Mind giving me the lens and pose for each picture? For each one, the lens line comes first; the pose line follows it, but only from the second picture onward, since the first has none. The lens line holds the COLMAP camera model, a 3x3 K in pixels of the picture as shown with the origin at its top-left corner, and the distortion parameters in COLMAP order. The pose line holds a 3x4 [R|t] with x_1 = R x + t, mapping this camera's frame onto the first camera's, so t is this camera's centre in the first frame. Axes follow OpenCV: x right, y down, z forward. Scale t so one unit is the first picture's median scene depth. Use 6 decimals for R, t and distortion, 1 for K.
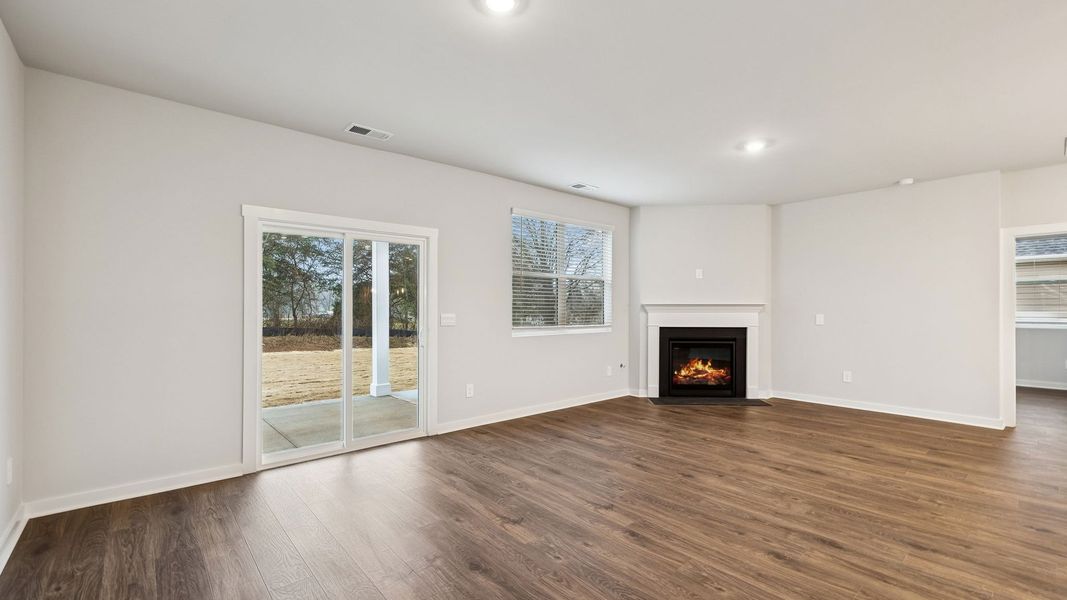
lens RADIAL K [[456.0, 0, 537.9], [0, 456.0, 306.4], [0, 0, 1]] dist [0.002074, 0.000320]
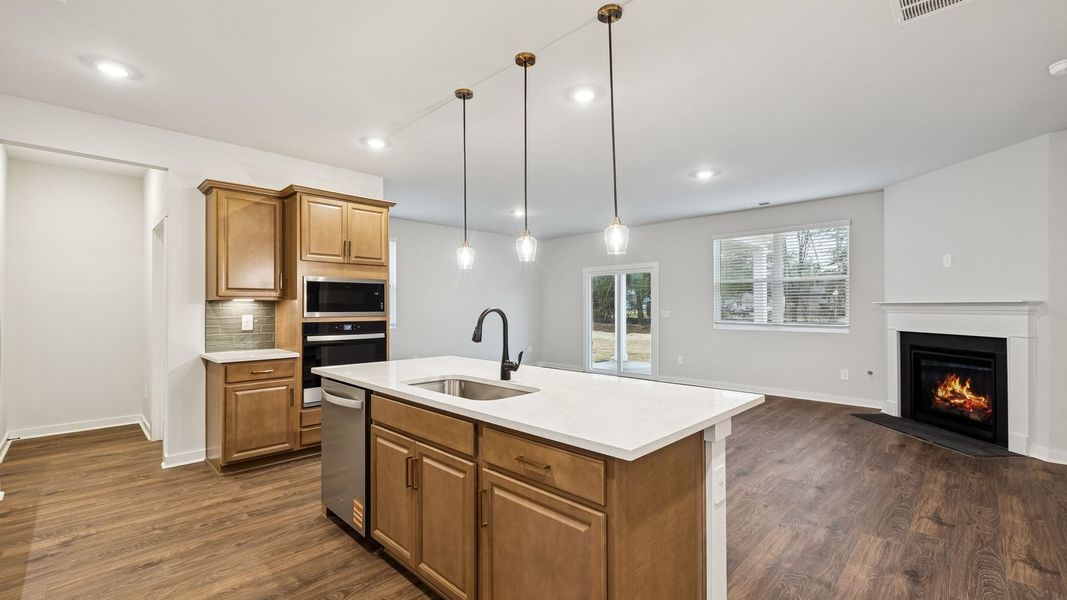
lens RADIAL K [[450.6, 0, 532.0], [0, 450.6, 304.9], [0, 0, 1]] dist [-0.000003, -0.000024]
pose [[0.072415, -0.003907, -0.997367, 1.634793], [0.003595, 0.999987, -0.003656, -0.000963], [0.997368, -0.003320, 0.072428, 0.456500]]
